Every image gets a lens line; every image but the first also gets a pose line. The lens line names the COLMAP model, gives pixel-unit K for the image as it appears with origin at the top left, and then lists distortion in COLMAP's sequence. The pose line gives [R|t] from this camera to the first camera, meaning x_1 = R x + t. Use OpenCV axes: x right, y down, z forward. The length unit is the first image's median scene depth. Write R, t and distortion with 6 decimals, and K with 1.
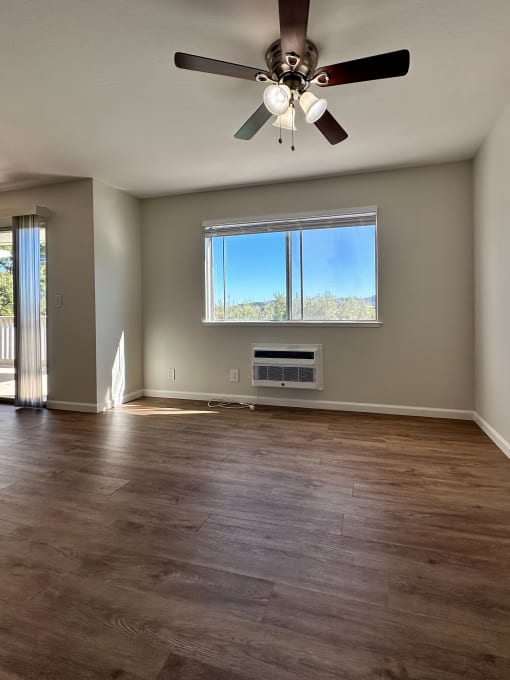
lens RADIAL K [[303.2, 0, 283.1], [0, 303.2, 316.8], [0, 0, 1]] dist [-0.000519, 0.000079]
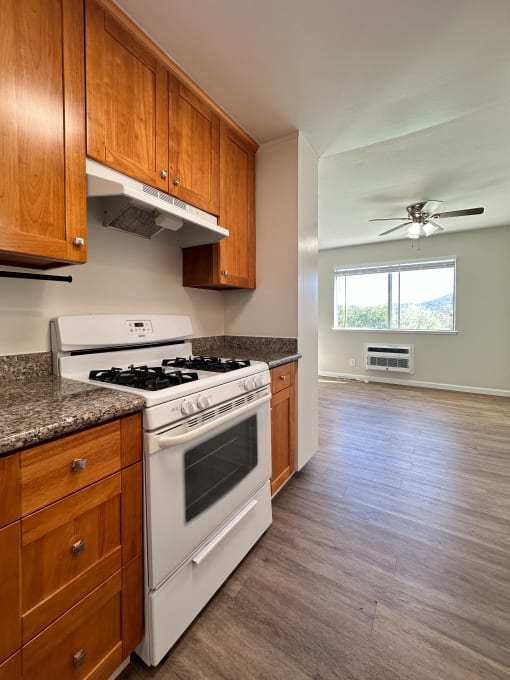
lens RADIAL K [[277.0, 0, 274.8], [0, 277.0, 322.6], [0, 0, 1]] dist [0.014162, 0.000131]
pose [[0.966872, 0.010242, -0.255055, -0.204220], [-0.004909, 0.999756, 0.021536, -0.051729], [0.255213, -0.019570, 0.966687, -0.578609]]
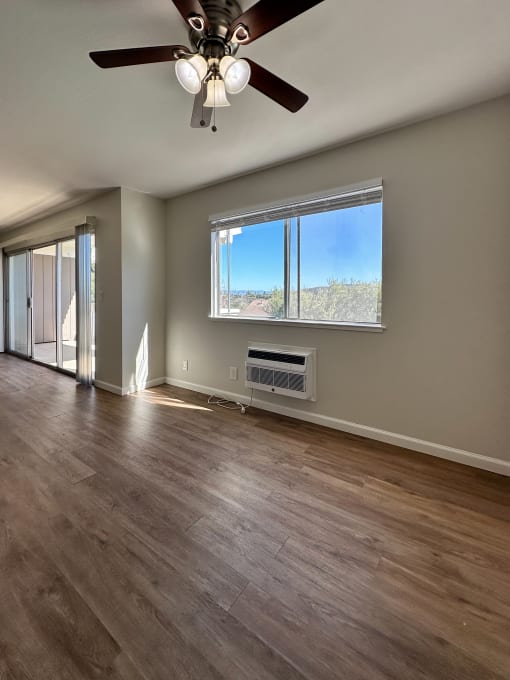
lens RADIAL K [[294.7, 0, 270.7], [0, 294.7, 301.8], [0, 0, 1]] dist [-0.001881, 0.000791]
pose [[0.939128, 0.008479, -0.343462, 0.292584], [-0.002659, 0.999845, 0.017412, -0.055264], [0.343557, -0.015439, 0.939005, 0.173100]]
